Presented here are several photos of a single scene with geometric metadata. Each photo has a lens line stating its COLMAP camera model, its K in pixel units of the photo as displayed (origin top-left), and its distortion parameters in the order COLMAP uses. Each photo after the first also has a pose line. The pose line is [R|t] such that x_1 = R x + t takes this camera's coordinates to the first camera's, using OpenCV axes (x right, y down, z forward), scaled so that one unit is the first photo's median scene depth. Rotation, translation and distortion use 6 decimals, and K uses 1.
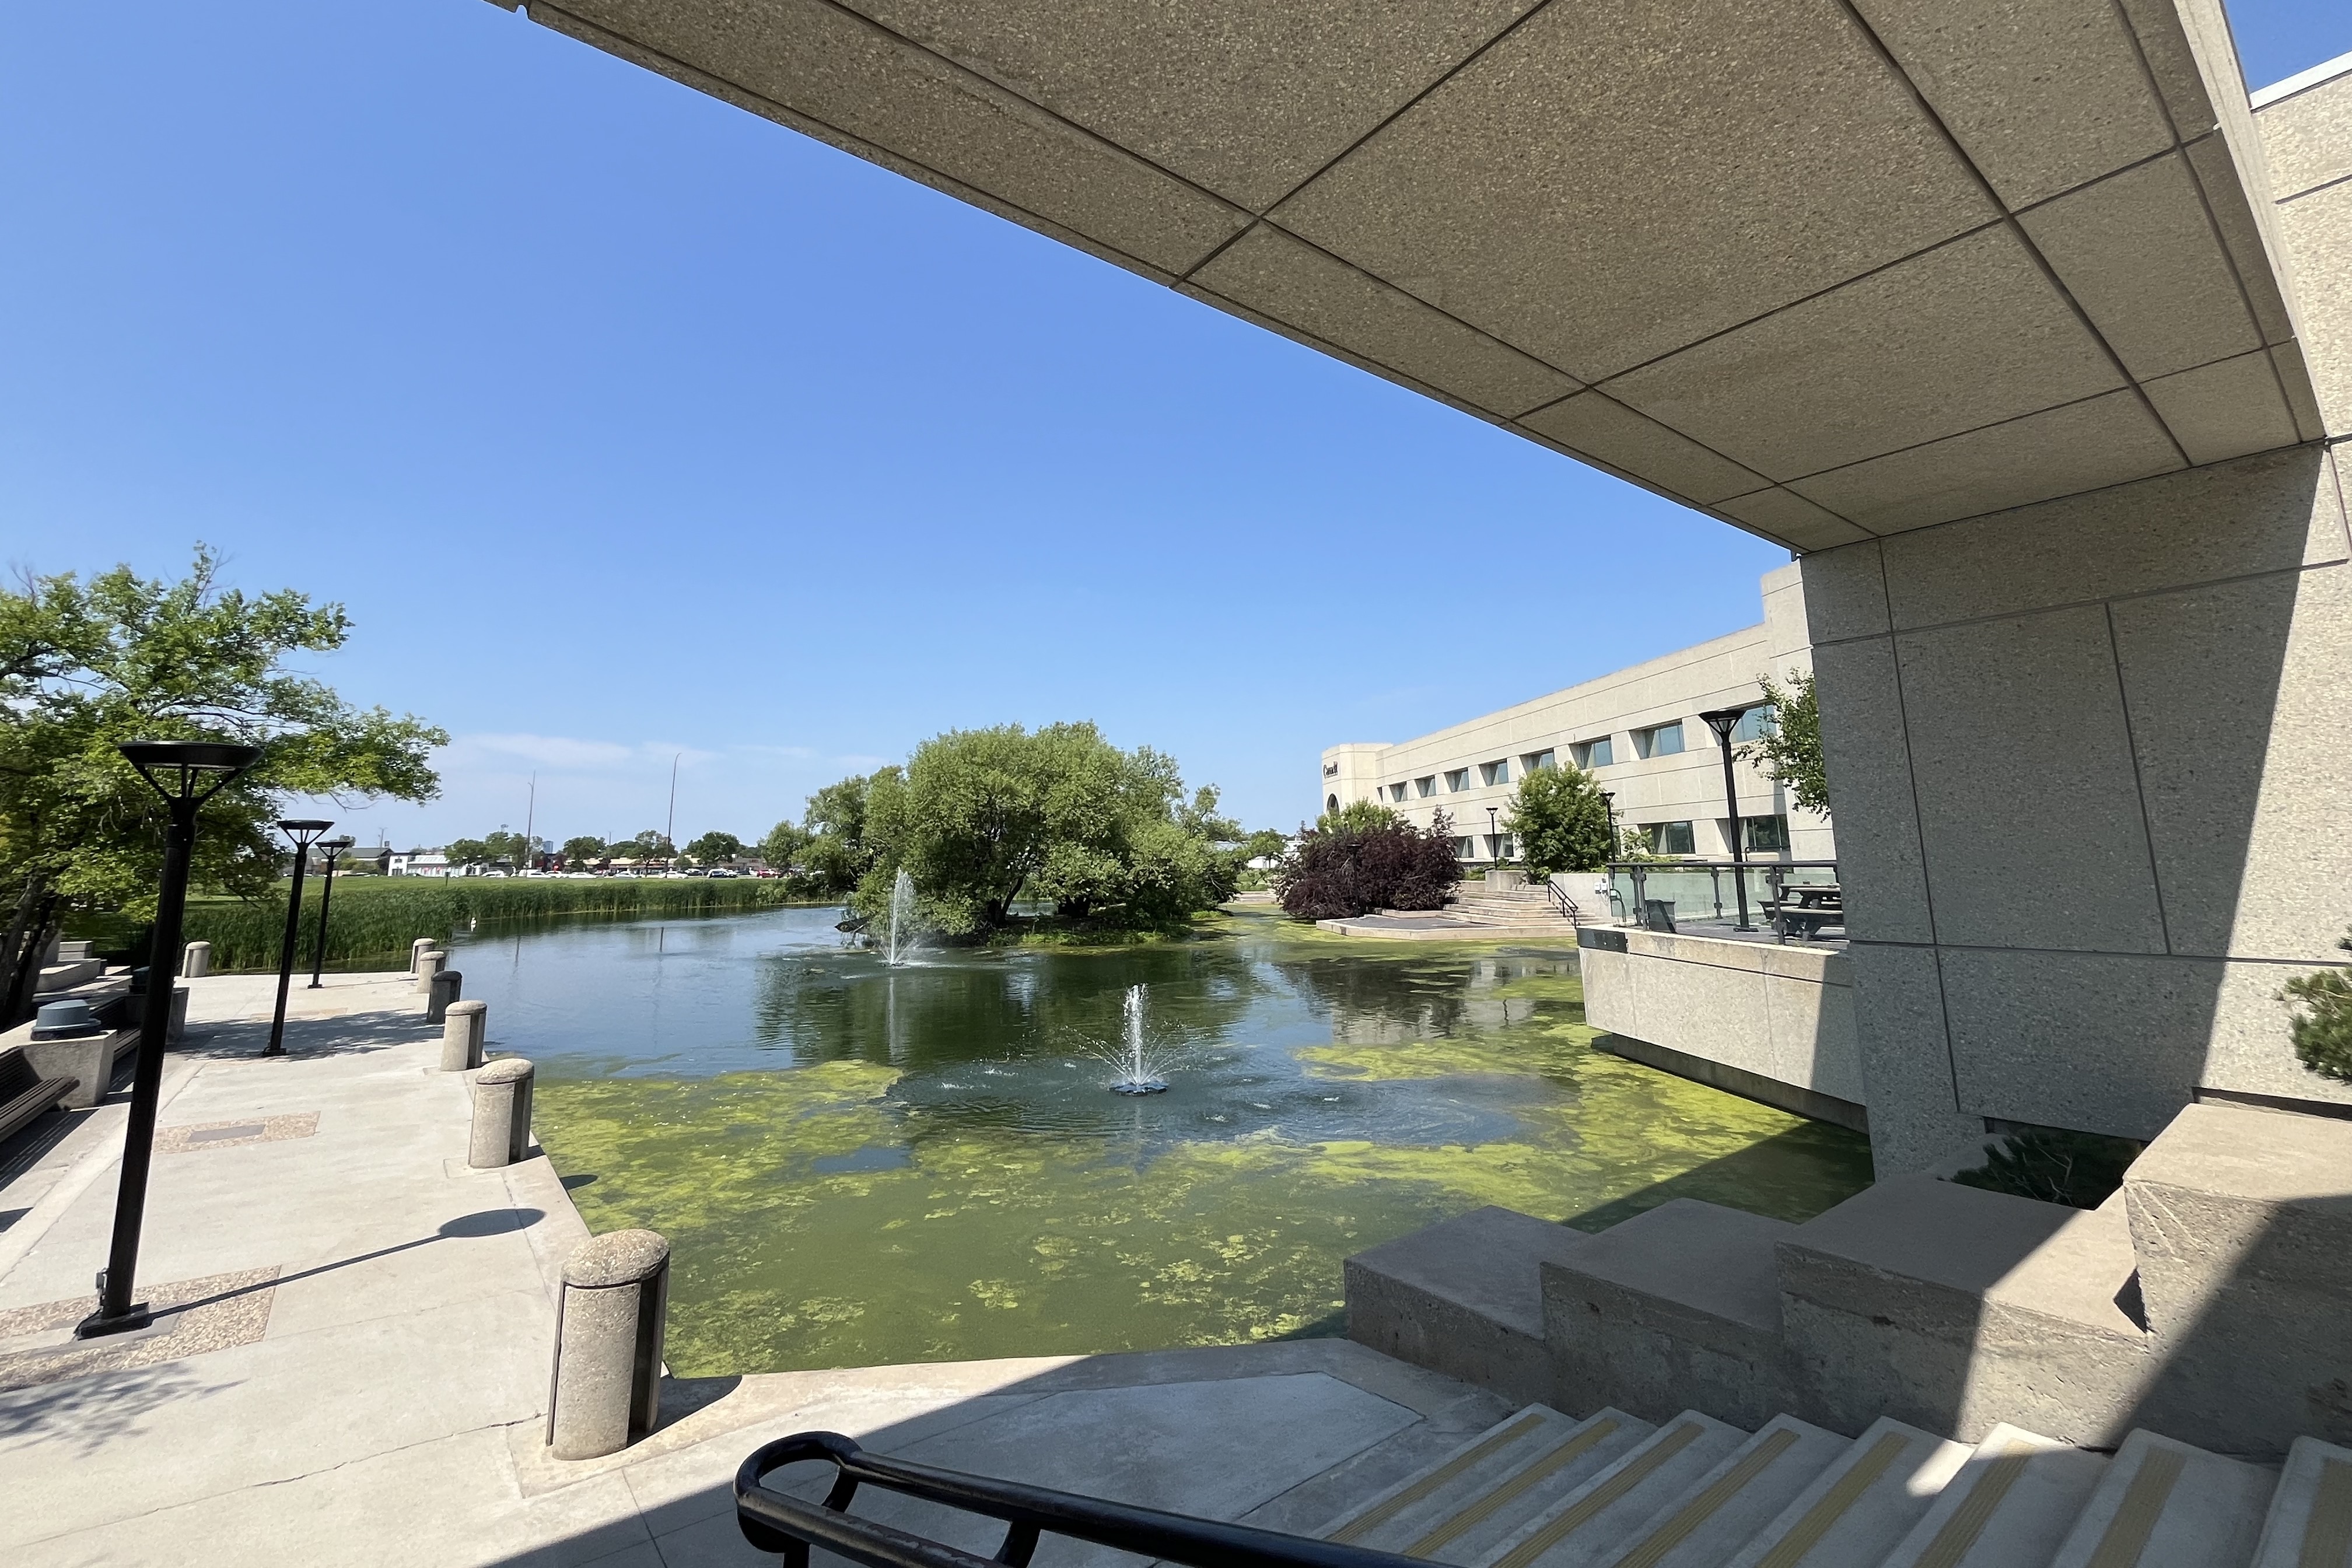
lens RADIAL K [[1003.8, 0, 1167.7], [0, 1003.8, 743.9], [0, 0, 1]] dist [0.000686, -0.000018]
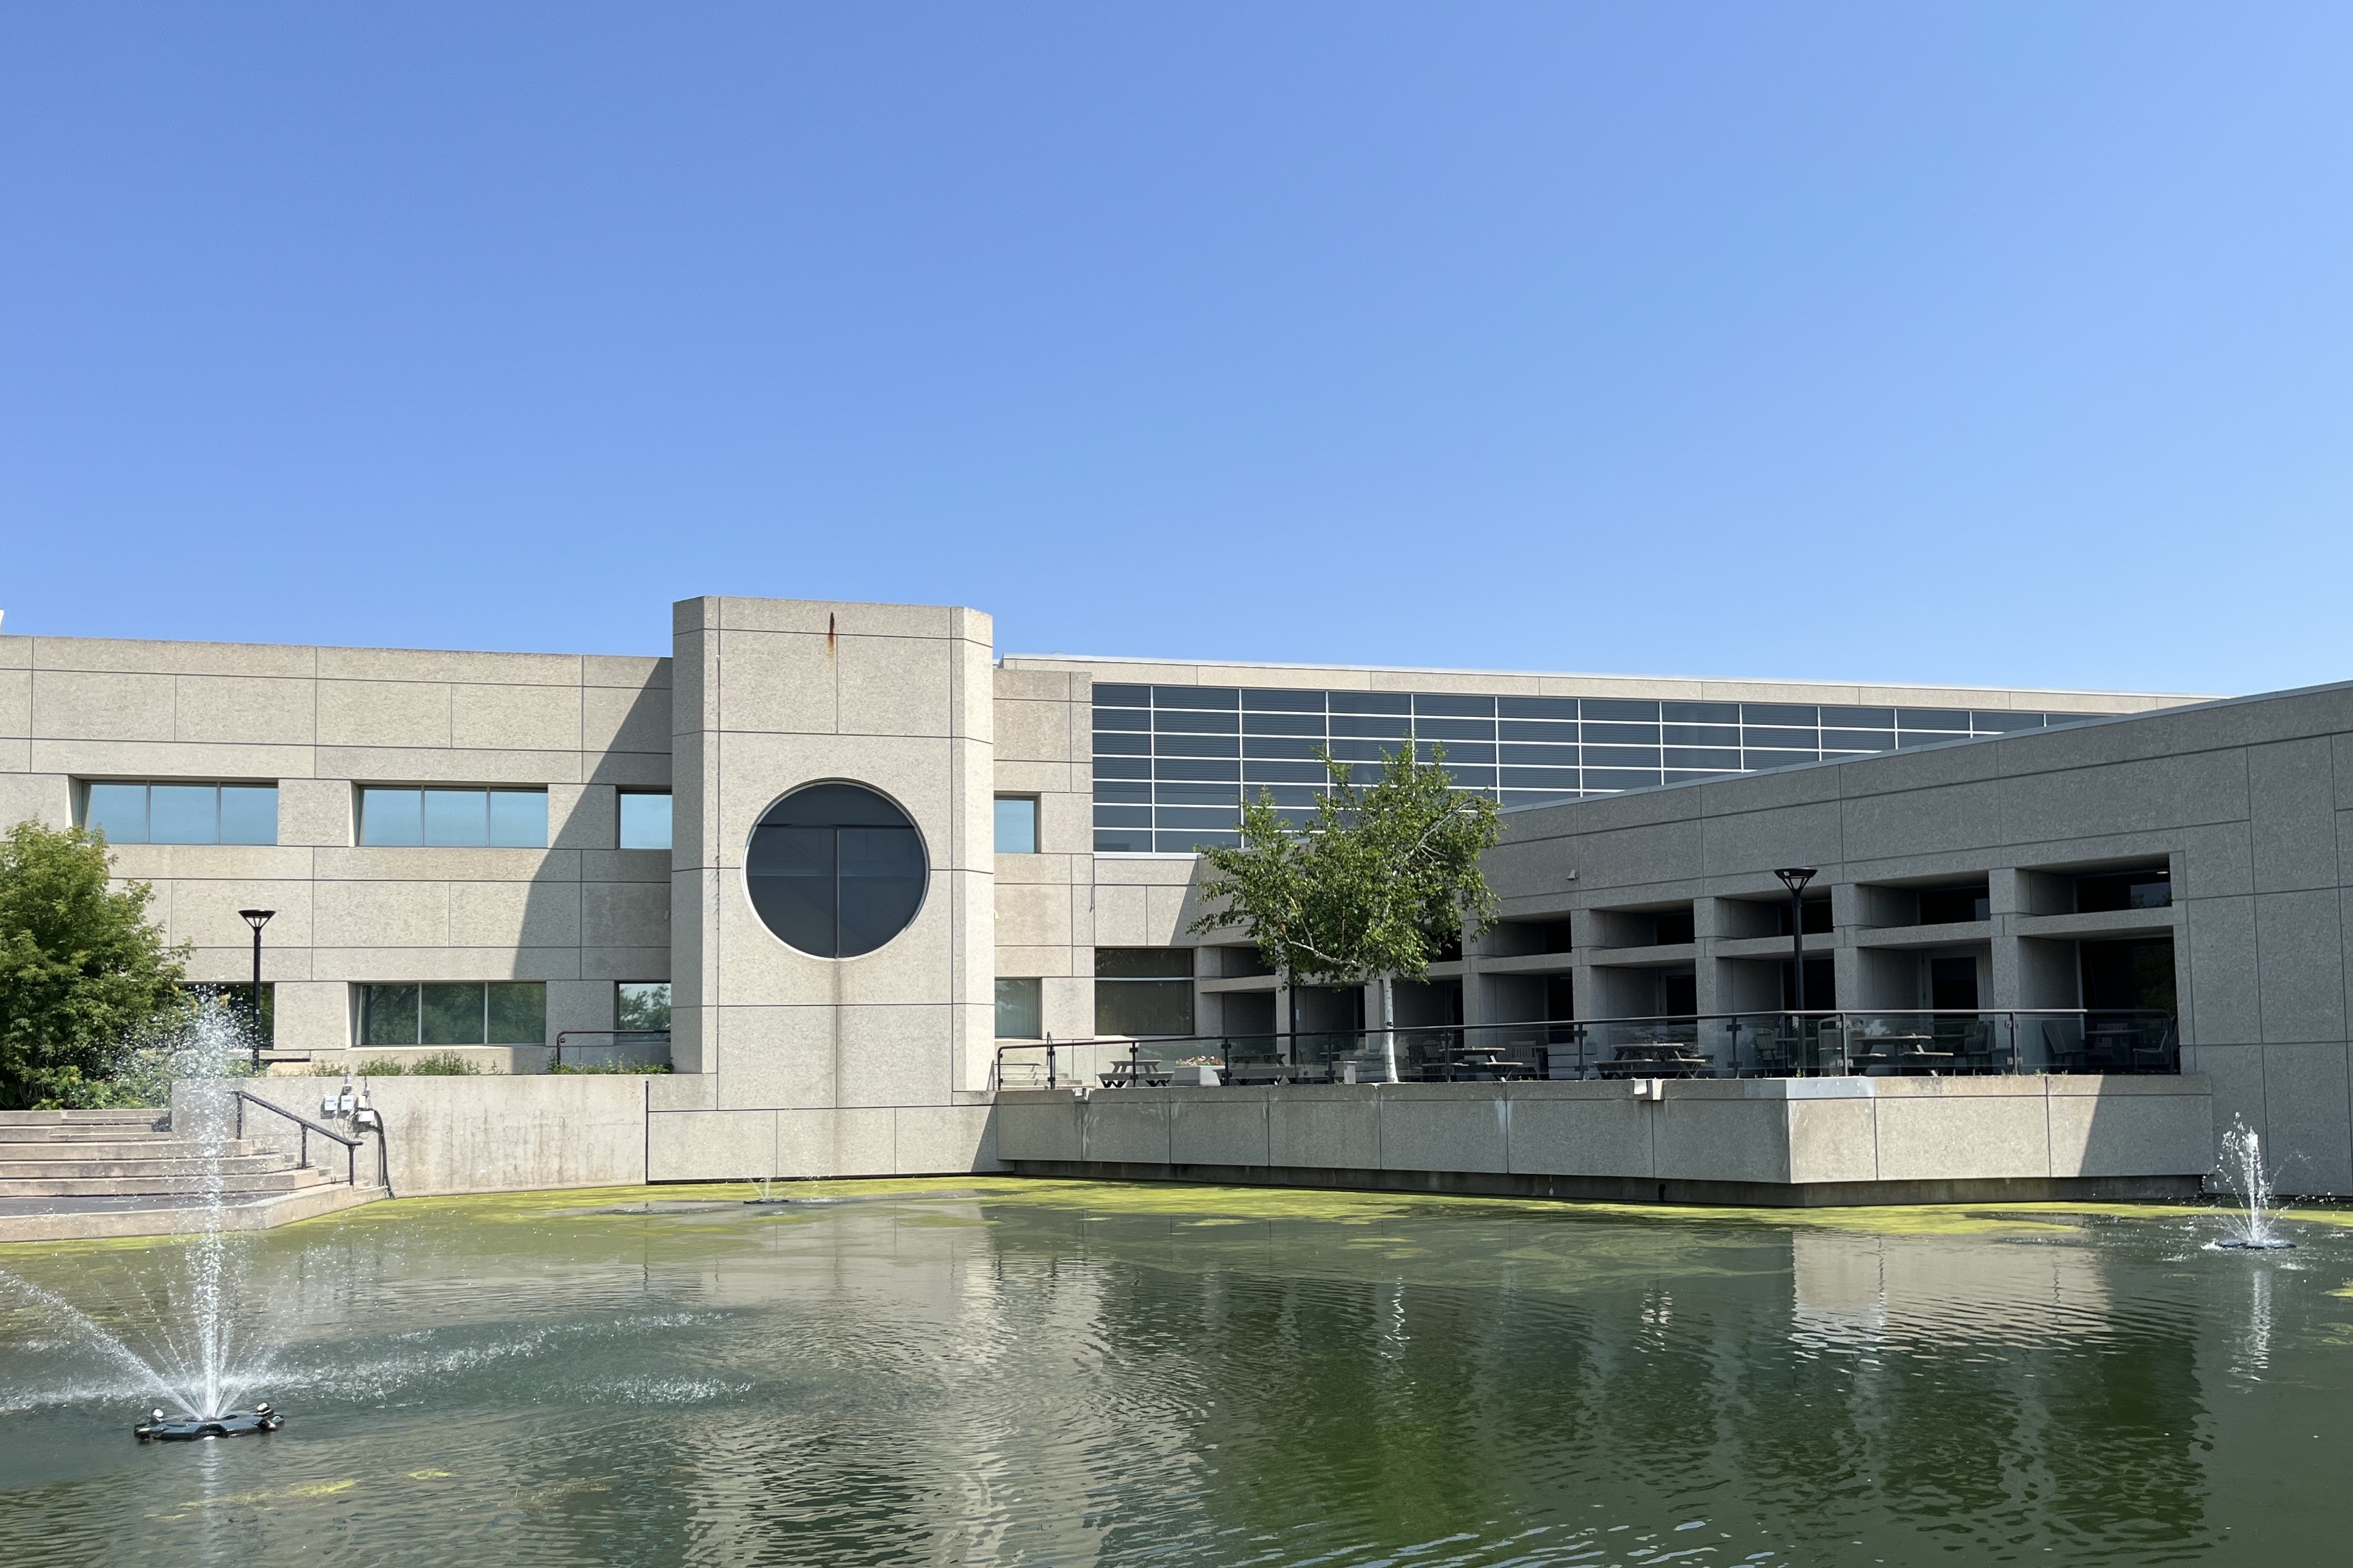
lens RADIAL K [[1806.7, 0, 1176.8], [0, 1806.7, 984.5], [0, 0, 1]] dist [-0.000321, -0.002427]
pose [[-0.073662, 0.065750, 0.995113, -0.416355], [-0.102179, 0.992075, -0.073113, 0.096186], [-0.992035, -0.107066, -0.066360, 0.590206]]
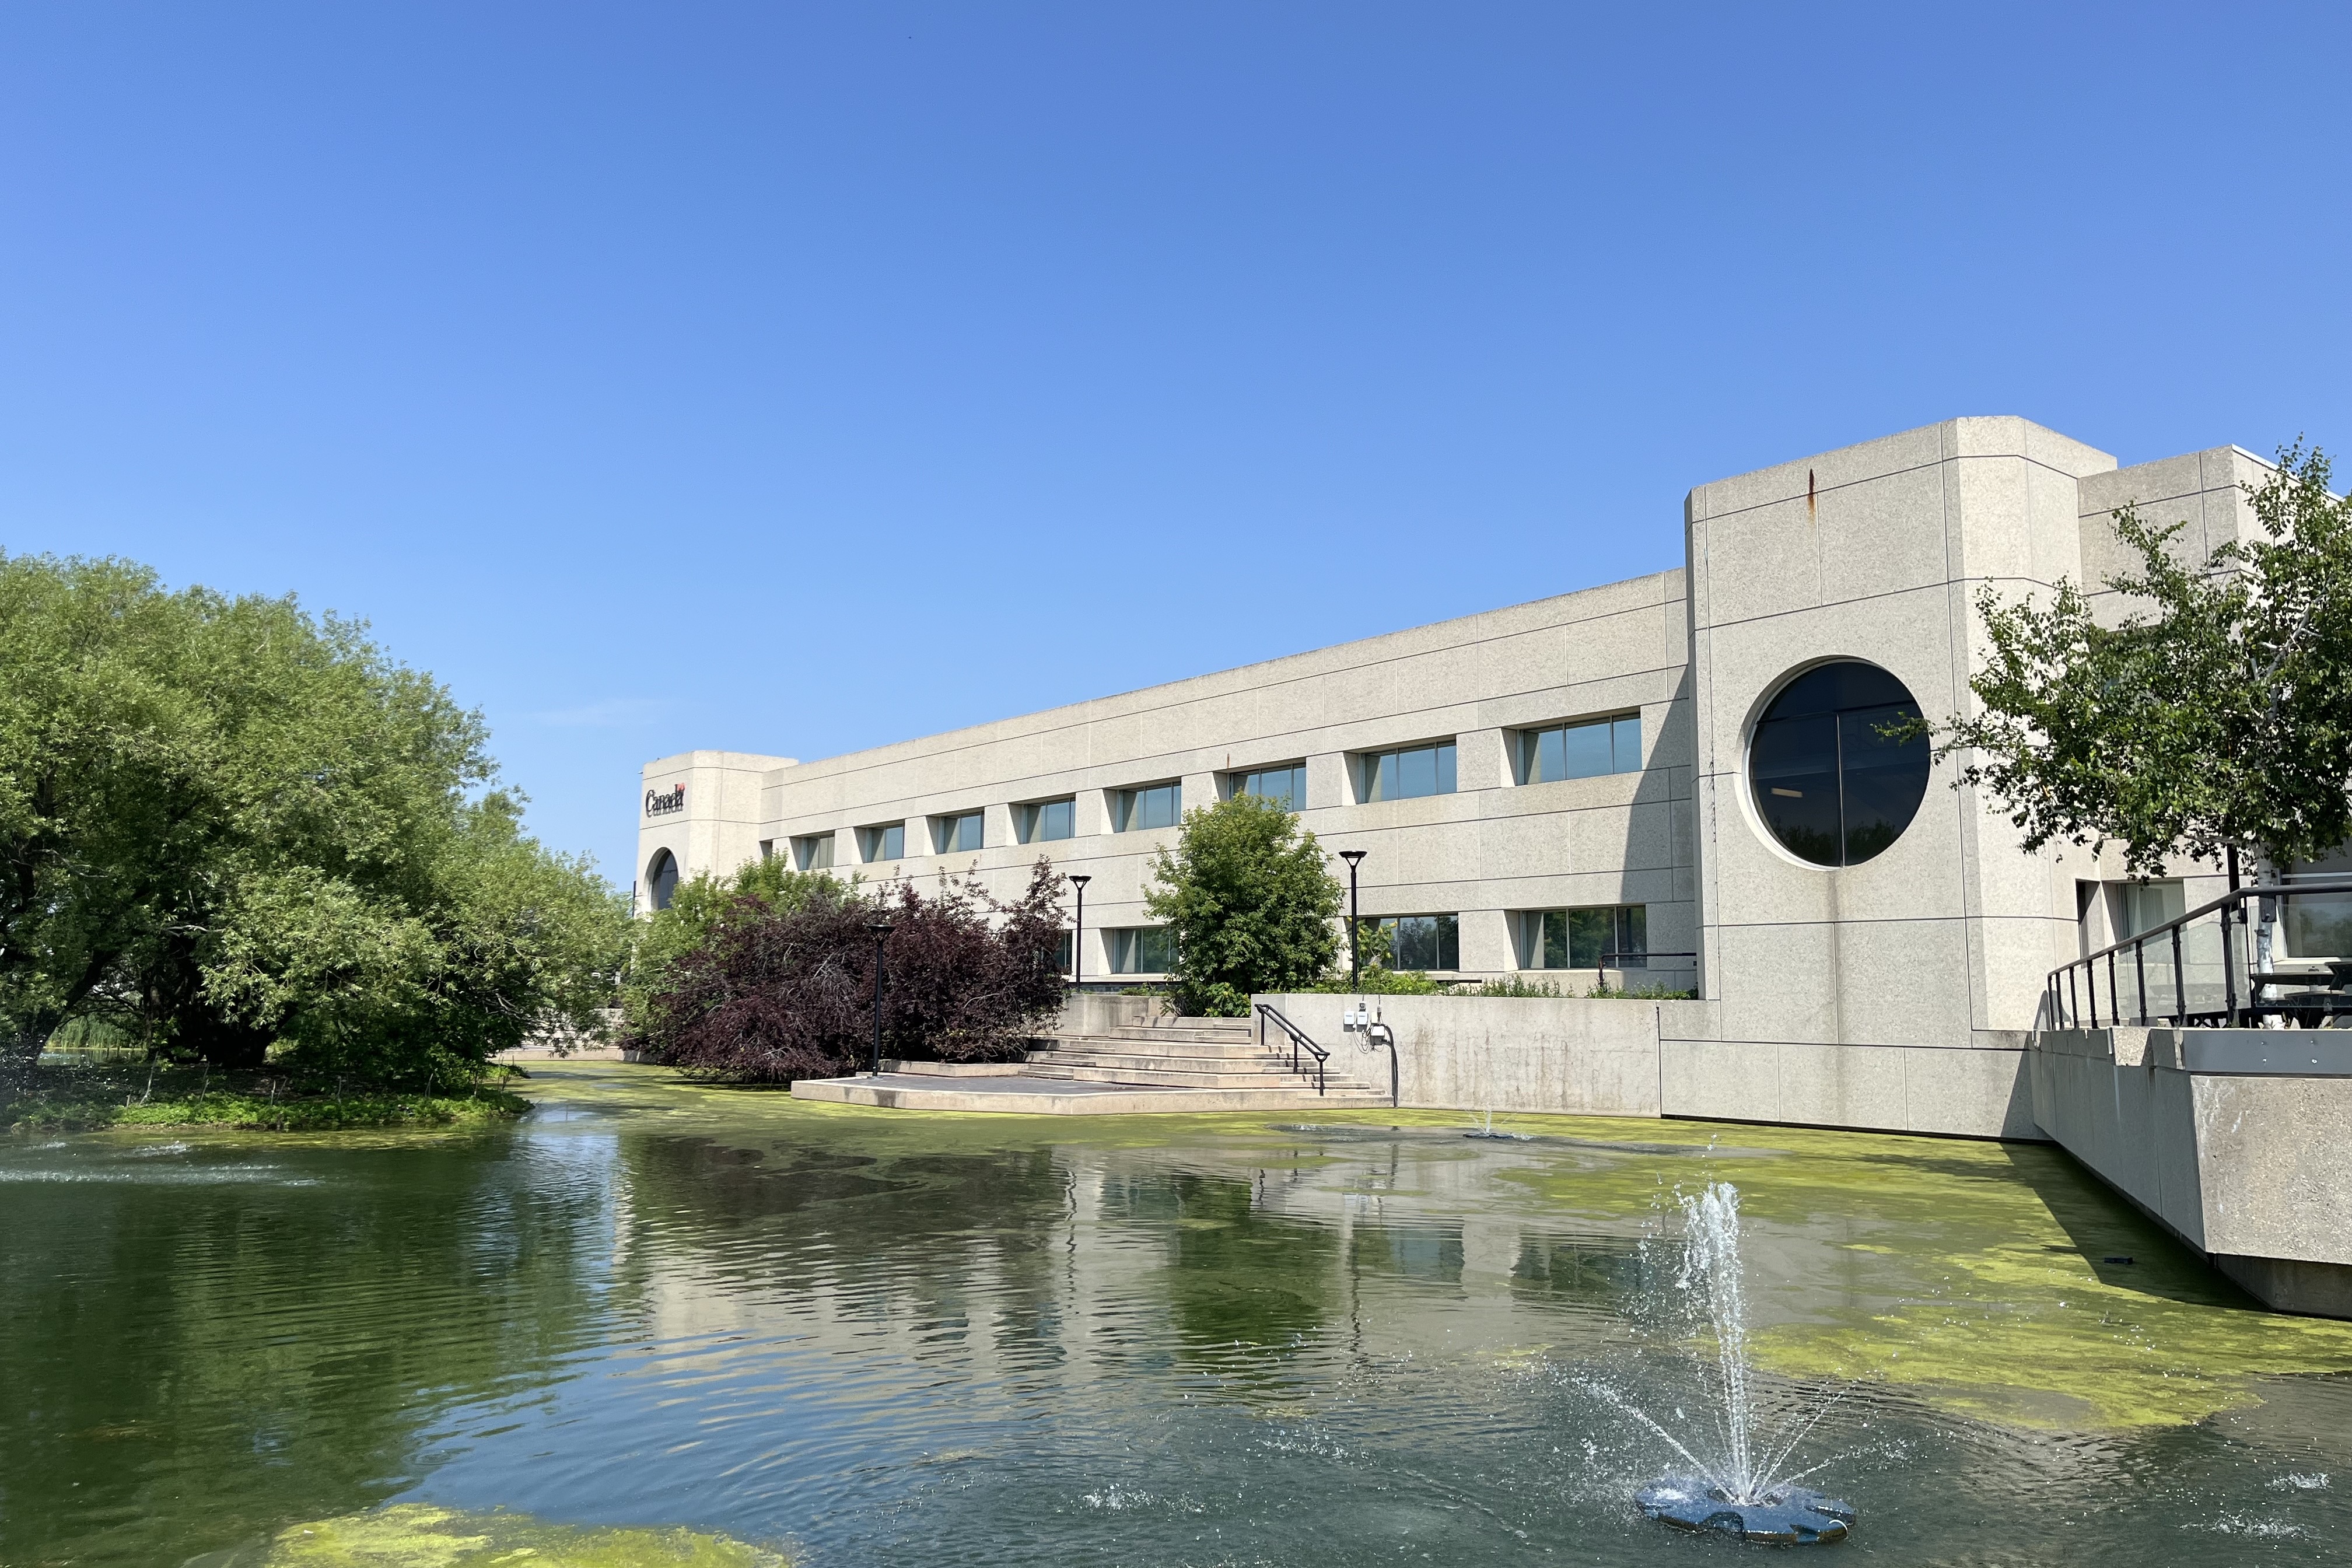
lens RADIAL K [[1768.8, 0, 1176.0], [0, 1768.8, 784.0], [0, 0, 1]] dist [0.006888, -0.000946]
pose [[0.864019, 0.091736, 0.495031, -0.125426], [-0.087939, 0.995643, -0.031018, 0.047878], [-0.495719, -0.016732, 0.868322, 0.190900]]
